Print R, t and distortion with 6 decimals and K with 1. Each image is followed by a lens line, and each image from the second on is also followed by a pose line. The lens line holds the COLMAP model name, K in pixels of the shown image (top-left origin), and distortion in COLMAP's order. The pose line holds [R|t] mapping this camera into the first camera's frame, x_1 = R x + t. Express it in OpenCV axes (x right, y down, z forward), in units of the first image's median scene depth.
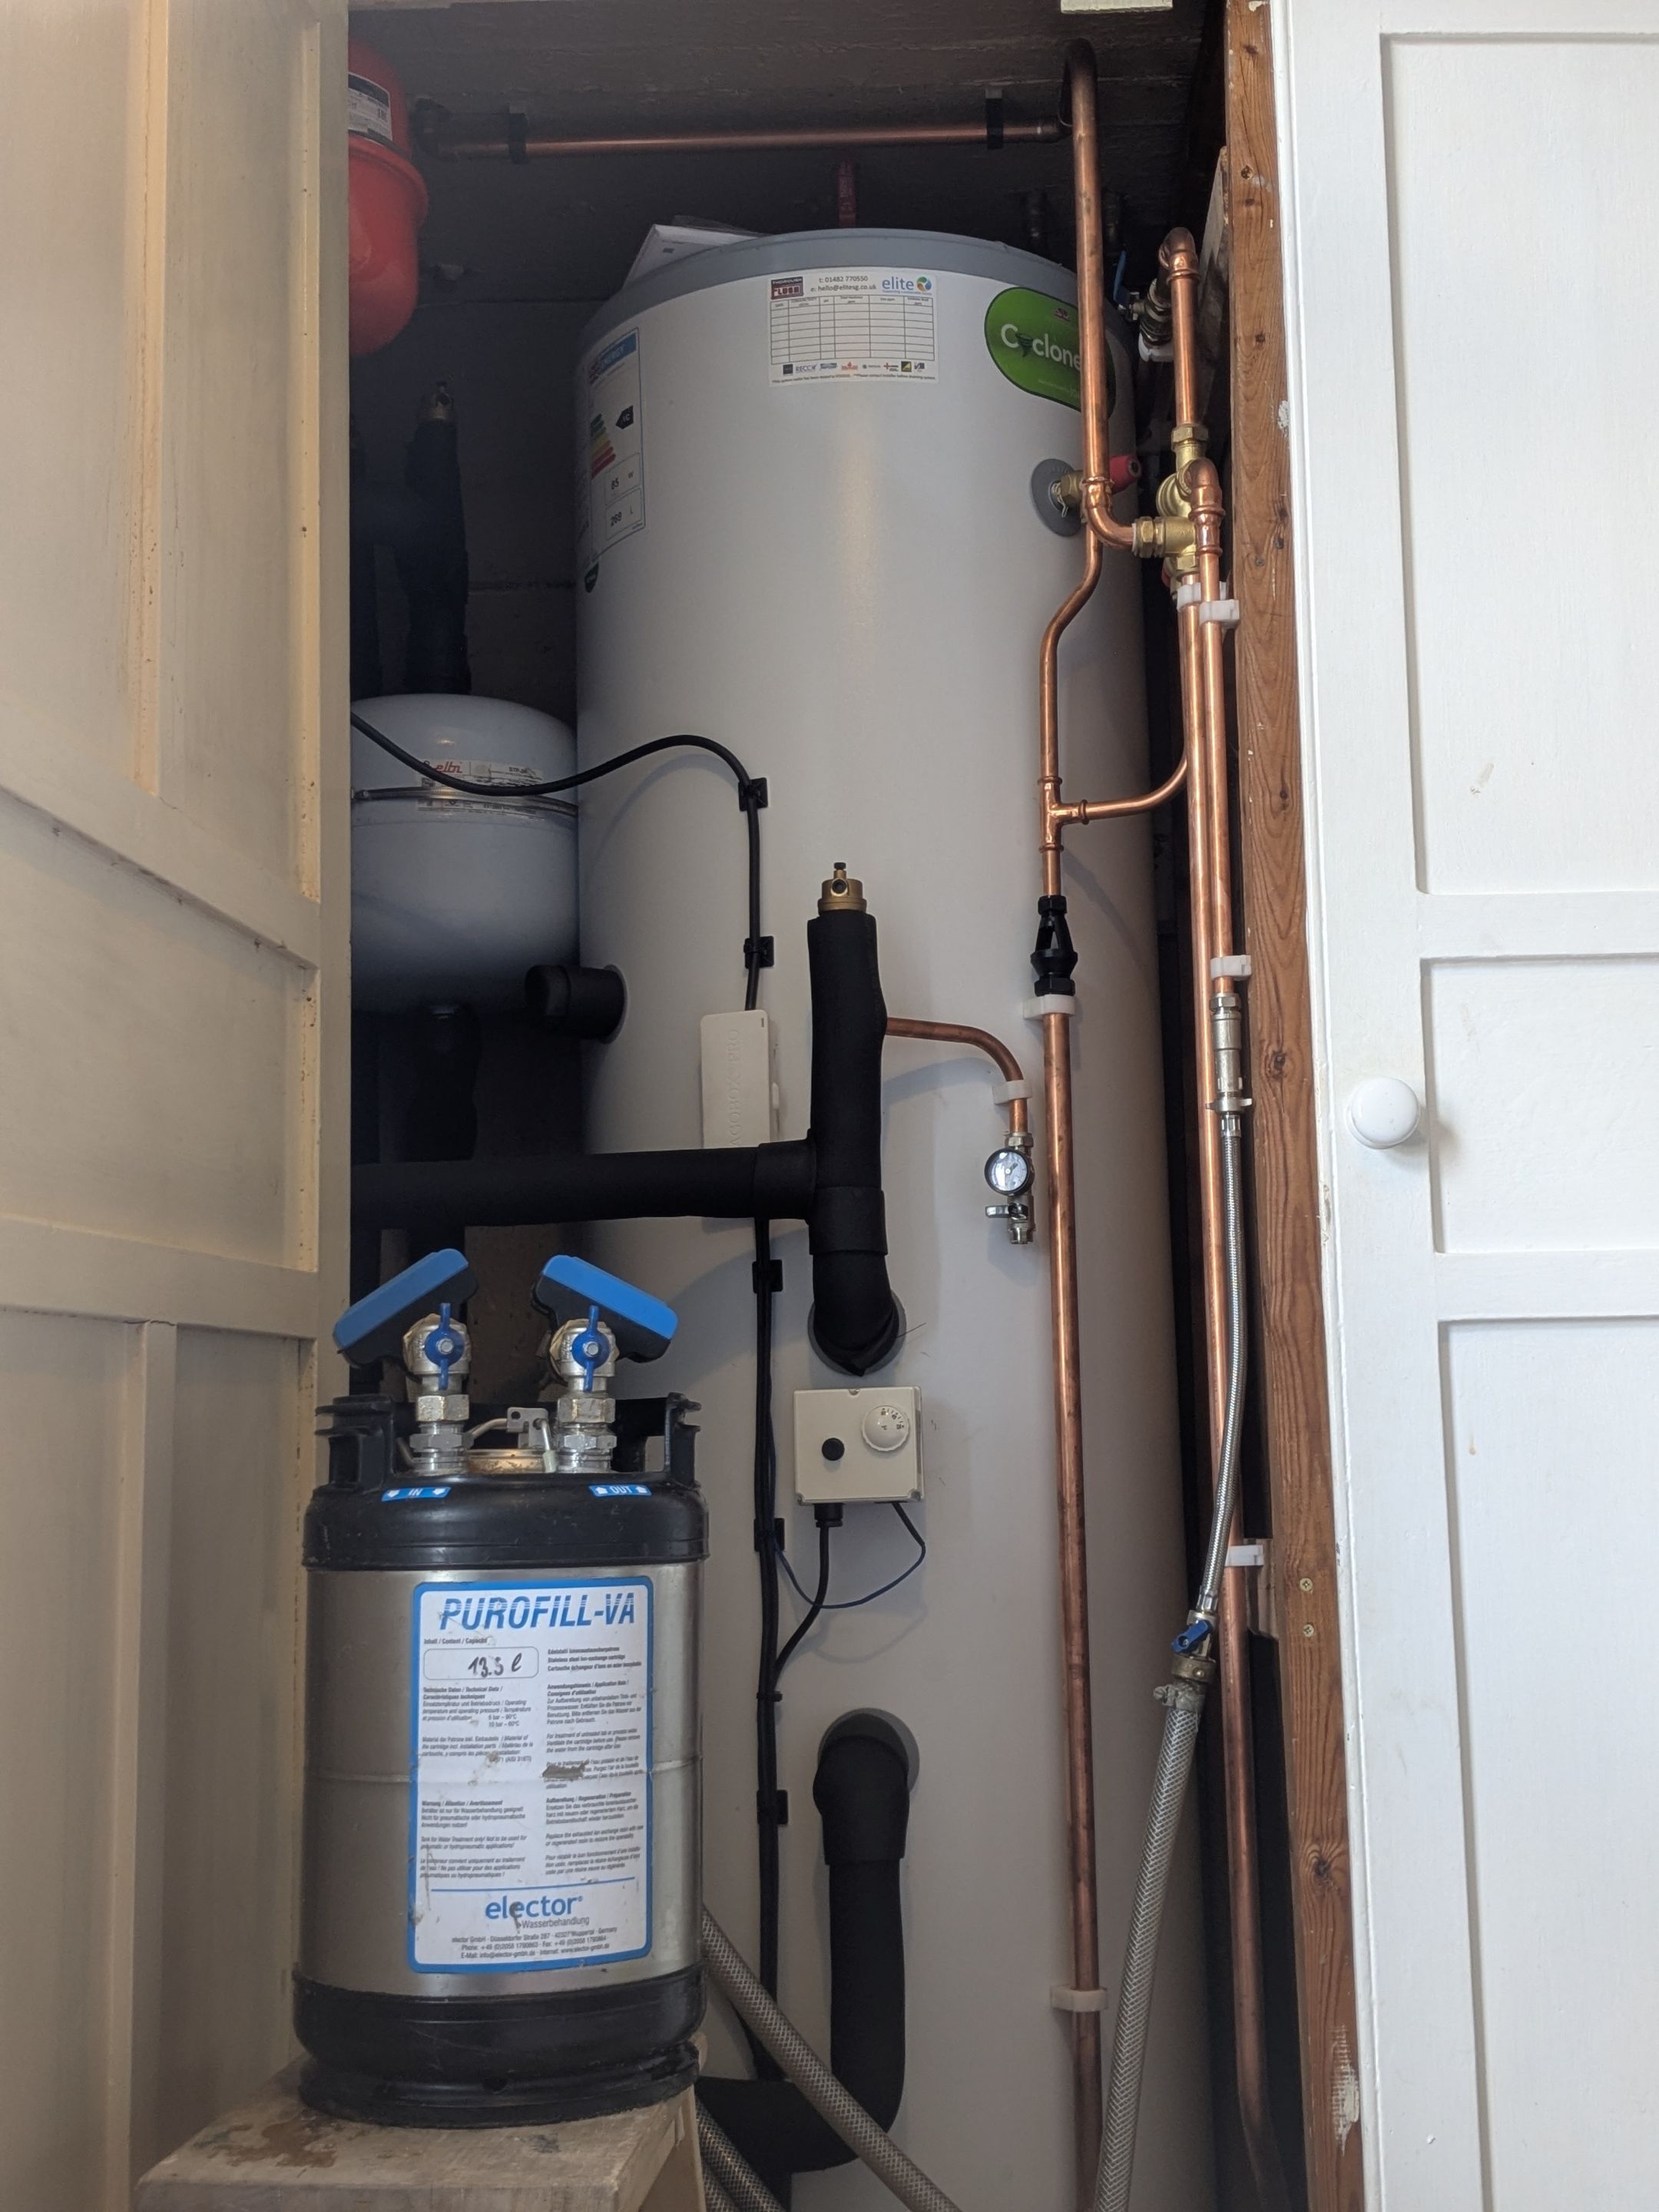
lens RADIAL K [[2588.9, 0, 829.5], [0, 2588.9, 1106.0], [0, 0, 1]] dist [0.104079, -0.277279]
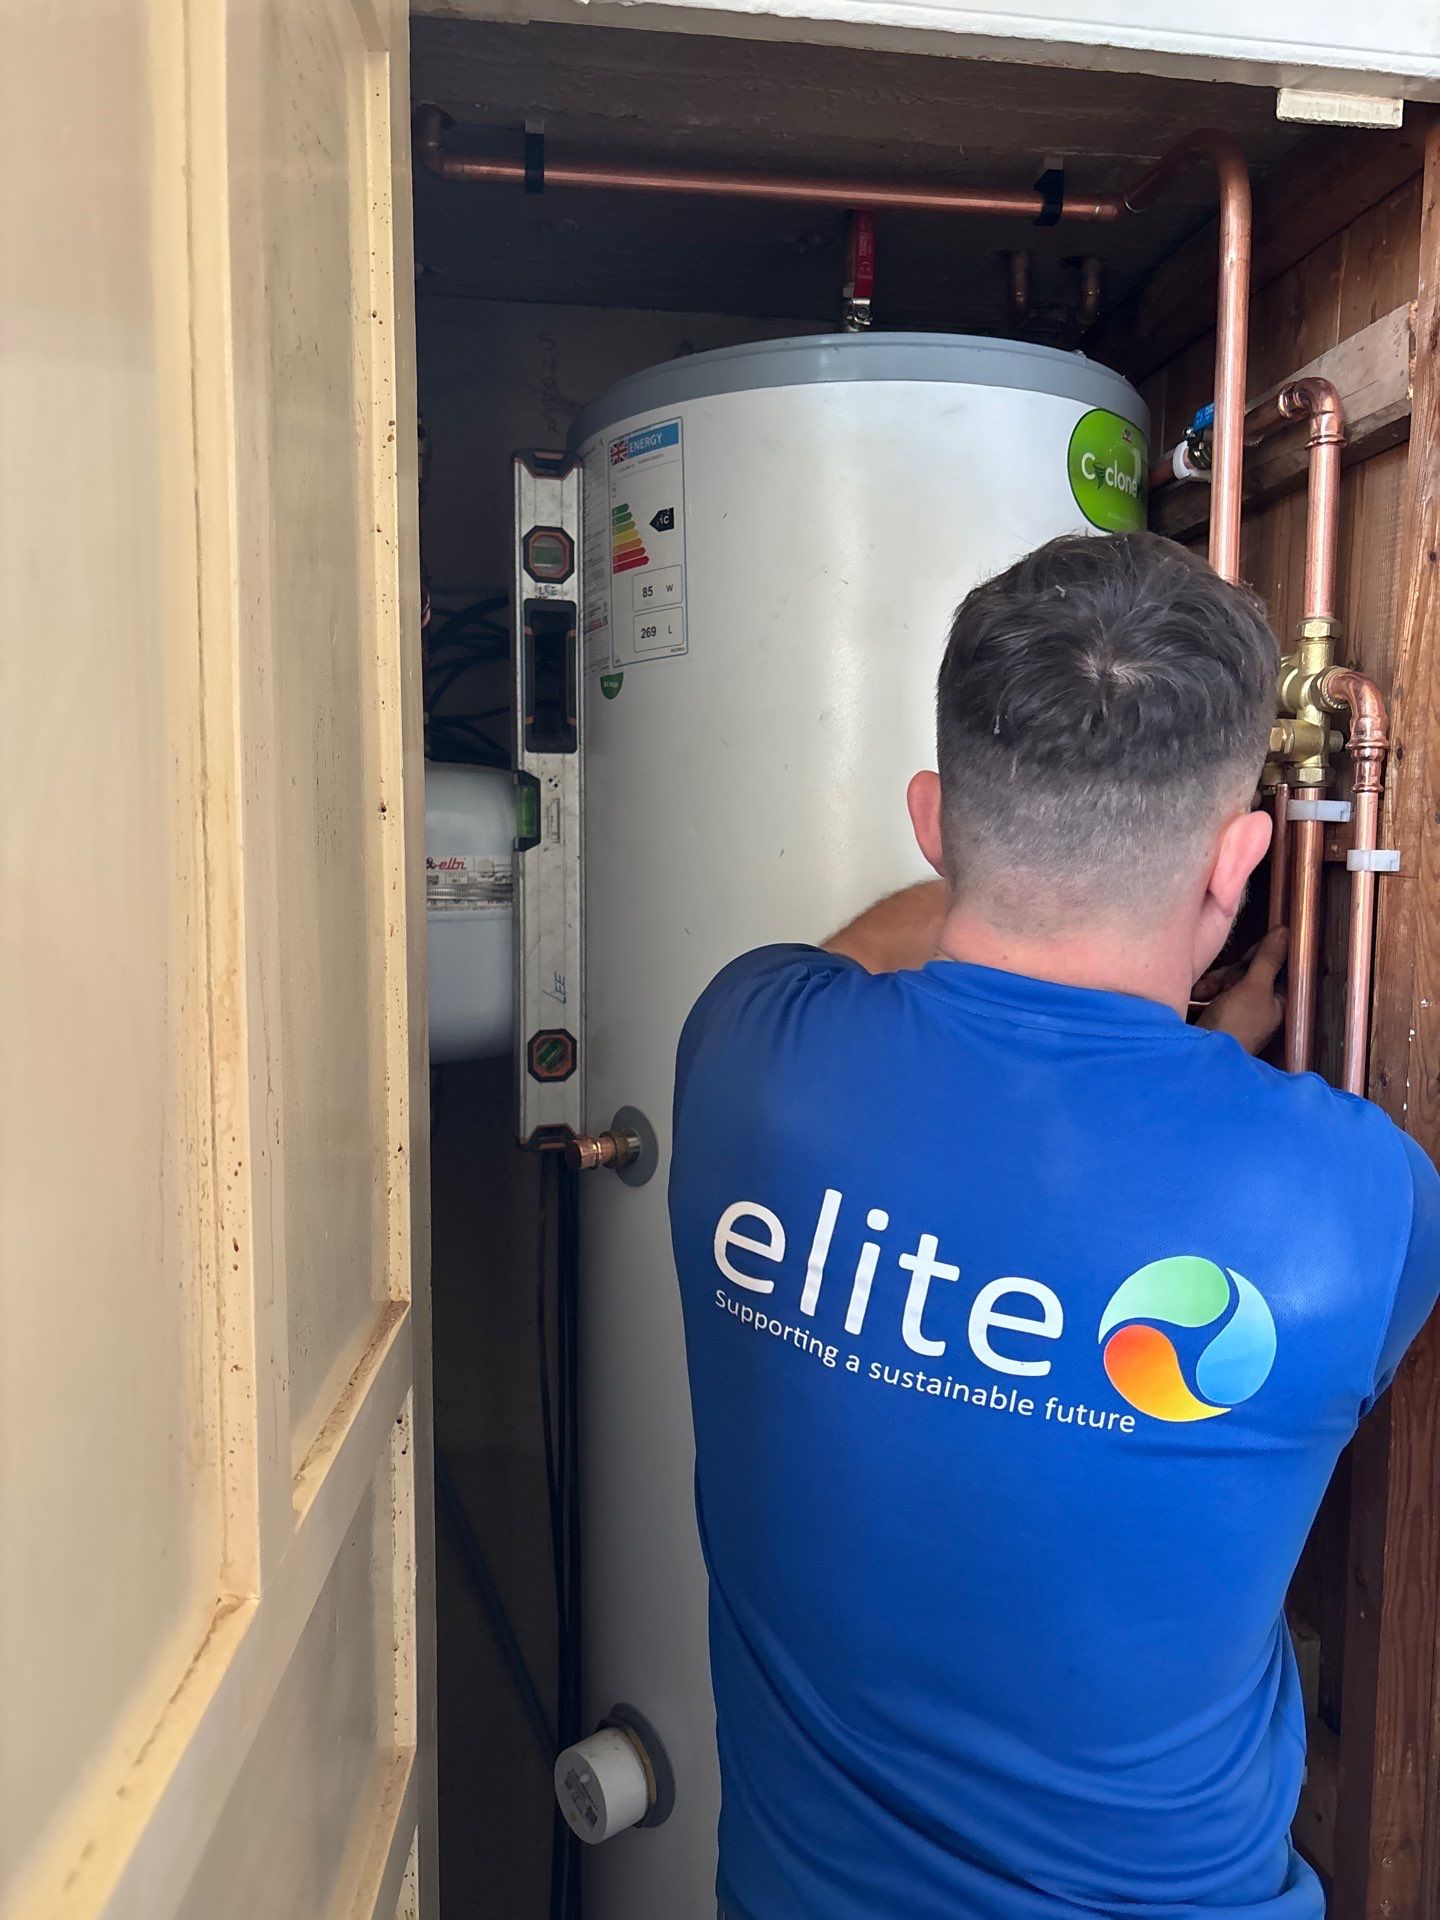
lens RADIAL K [[1440.0, 0, 720.0], [0, 1440.0, 960.0], [0, 0, 1]] dist [0.003277, 0.002824]
pose [[0.985093, 0.006515, 0.171901, -0.146399], [-0.045382, 0.973725, 0.223160, -0.230530], [-0.165930, -0.227634, 0.959505, 0.484322]]
